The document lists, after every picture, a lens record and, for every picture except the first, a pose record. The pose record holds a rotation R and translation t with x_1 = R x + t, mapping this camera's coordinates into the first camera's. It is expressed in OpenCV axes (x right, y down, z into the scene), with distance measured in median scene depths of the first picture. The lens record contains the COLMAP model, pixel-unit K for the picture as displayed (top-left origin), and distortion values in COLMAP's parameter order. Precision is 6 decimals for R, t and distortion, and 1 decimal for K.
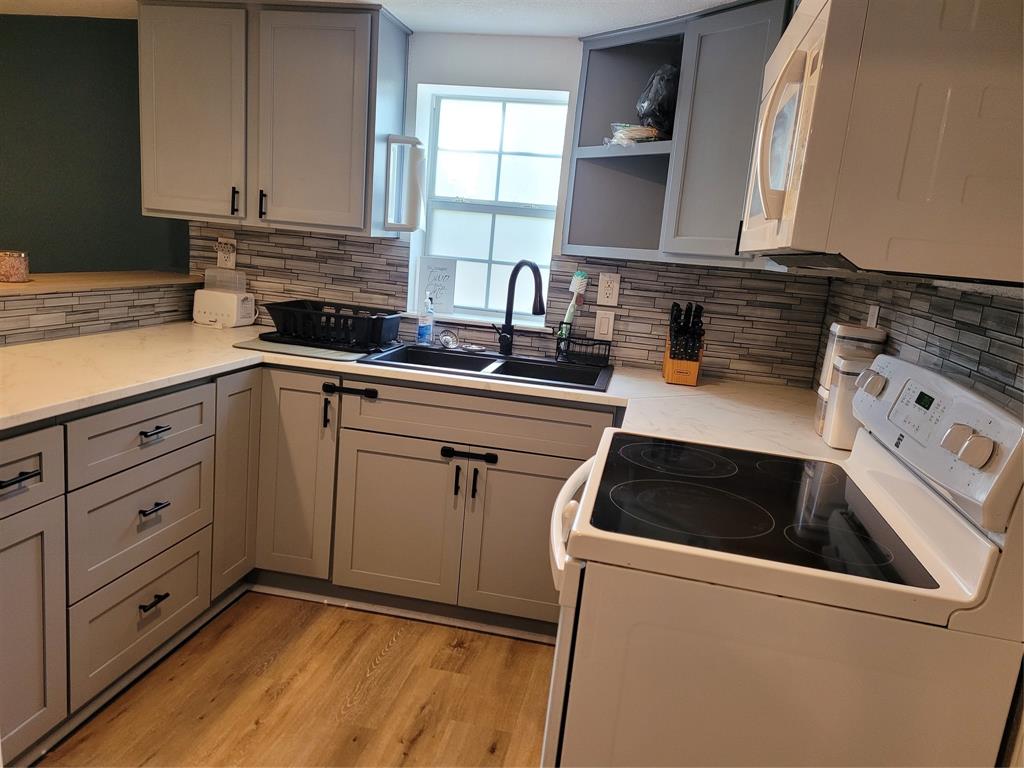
lens RADIAL K [[767.2, 0, 508.7], [0, 767.2, 393.4], [0, 0, 1]] dist [0.049342, -0.031449]
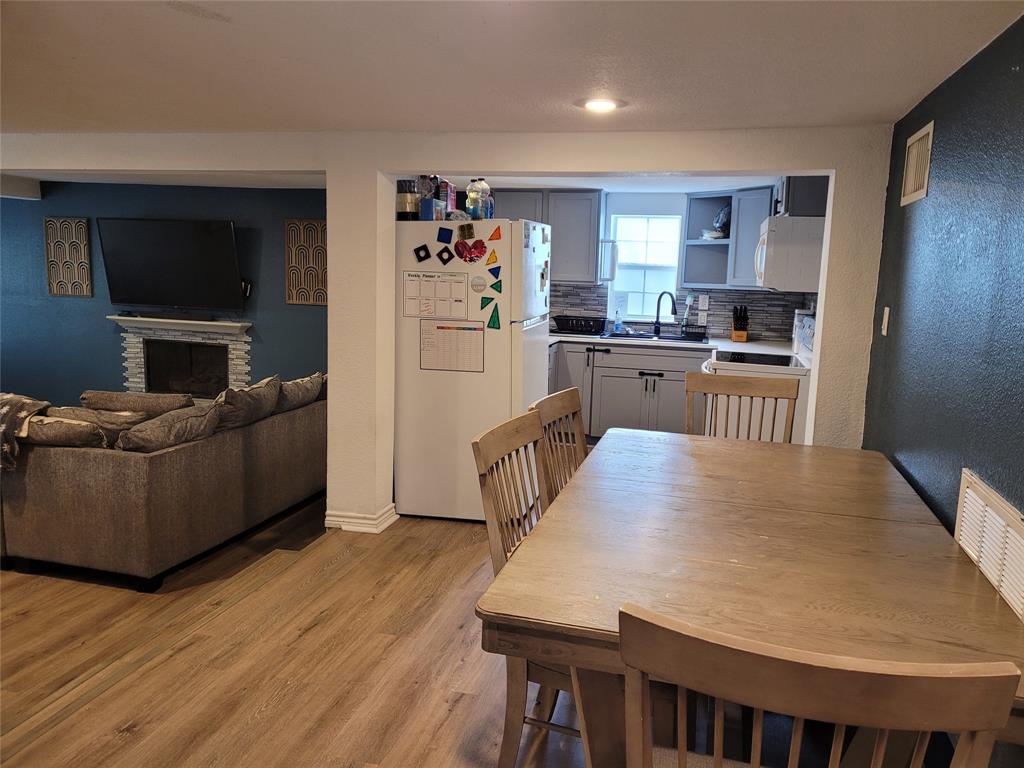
lens RADIAL K [[767.2, 0, 533.2], [0, 767.2, 383.6], [0, 0, 1]] dist [0.049342, -0.031449]
pose [[0.997849, -0.047968, -0.044685, -0.273864], [0.045793, 0.997774, -0.048471, 0.183499], [0.046911, 0.046320, 0.997825, -1.224976]]
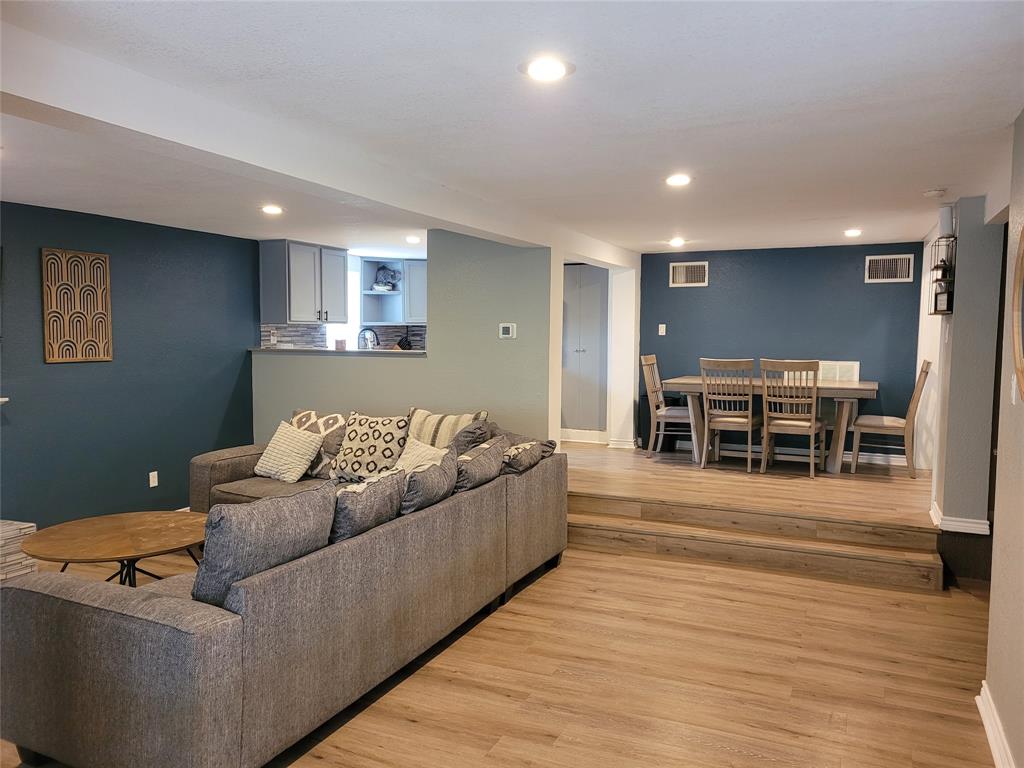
lens RADIAL K [[767.2, 0, 513.9], [0, 767.2, 383.4], [0, 0, 1]] dist [0.049342, -0.031449]
pose [[0.225019, -0.152598, 0.962331, -2.735598], [0.205037, 0.972960, 0.106341, -0.161987], [-0.952537, 0.173385, 0.250223, -0.257231]]
